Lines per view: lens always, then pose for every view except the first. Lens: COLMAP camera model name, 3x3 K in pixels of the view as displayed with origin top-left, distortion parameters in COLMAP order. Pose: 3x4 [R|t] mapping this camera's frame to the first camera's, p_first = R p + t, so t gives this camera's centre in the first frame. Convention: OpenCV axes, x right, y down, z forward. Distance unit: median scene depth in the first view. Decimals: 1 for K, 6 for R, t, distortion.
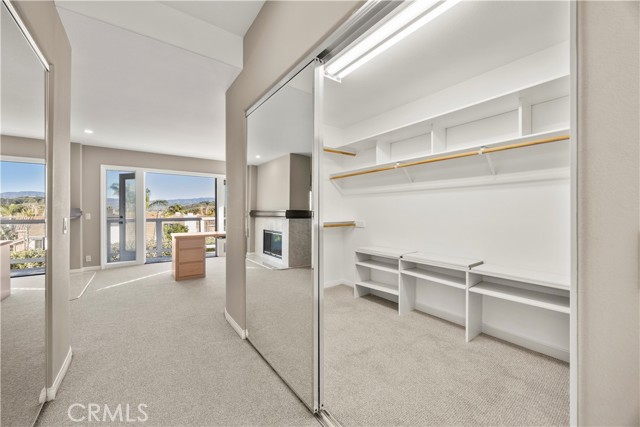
lens RADIAL K [[248.3, 0, 322.3], [0, 248.3, 214.2], [0, 0, 1]] dist [0.001494, -0.000867]
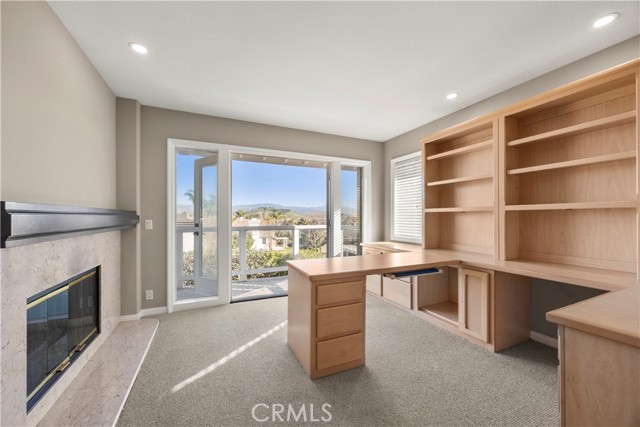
lens RADIAL K [[248.3, 0, 317.9], [0, 248.3, 218.0], [0, 0, 1]] dist [0.001494, -0.000867]
pose [[0.975960, -0.000090, -0.217950, -0.406794], [-0.000782, 0.999992, -0.003915, -0.004274], [0.217949, 0.003991, 0.975952, 0.494351]]
